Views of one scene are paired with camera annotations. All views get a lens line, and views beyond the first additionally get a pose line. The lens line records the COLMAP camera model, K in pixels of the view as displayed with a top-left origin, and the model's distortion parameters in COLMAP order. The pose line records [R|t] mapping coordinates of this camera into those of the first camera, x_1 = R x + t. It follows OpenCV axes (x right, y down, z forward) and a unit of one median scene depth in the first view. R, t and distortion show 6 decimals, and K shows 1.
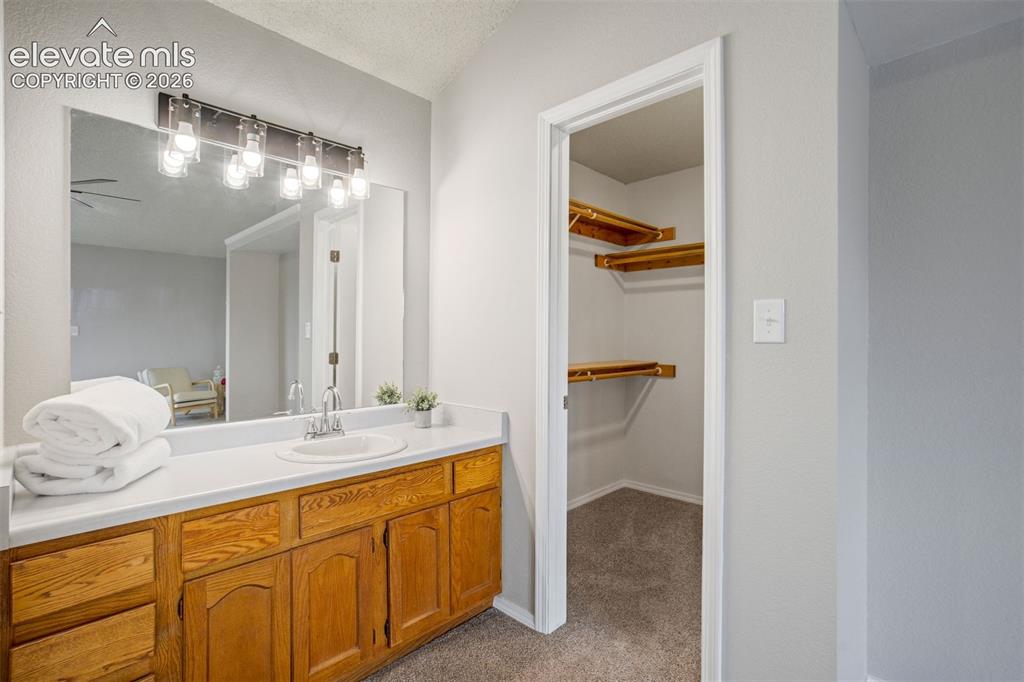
lens RADIAL K [[476.1, 0, 513.2], [0, 476.1, 337.7], [0, 0, 1]] dist [-0.034943, 0.018505]
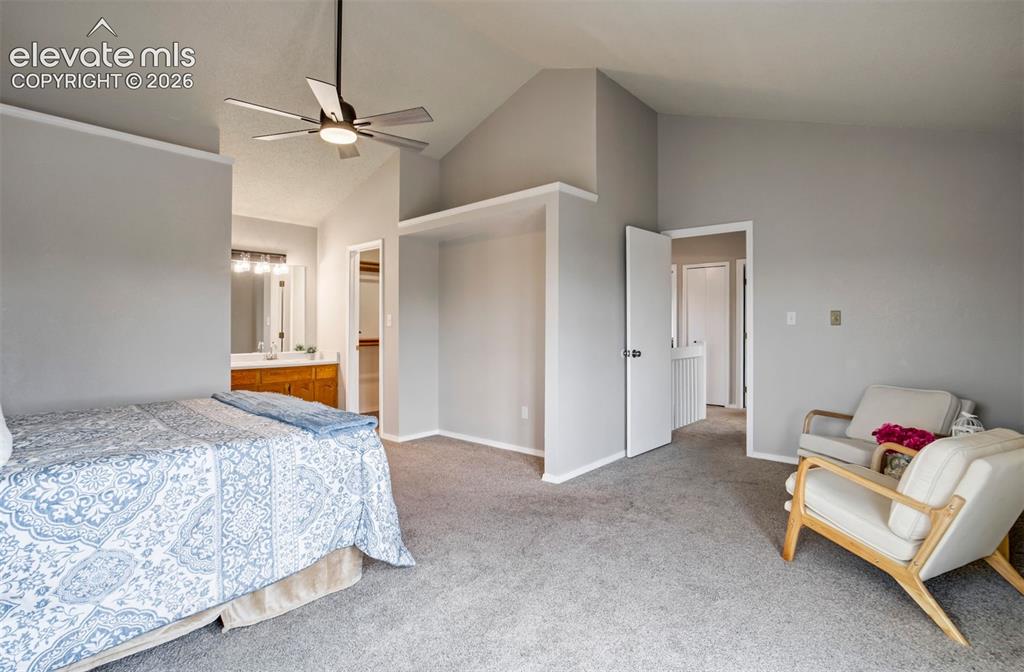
lens RADIAL K [[475.9, 0, 507.7], [0, 475.9, 328.9], [0, 0, 1]] dist [-0.017767, 0.002990]
pose [[0.999210, 0.002325, 0.039682, 0.893892], [-0.002555, 0.999980, 0.005760, 0.005613], [-0.039667, -0.005857, 0.999196, -1.866620]]
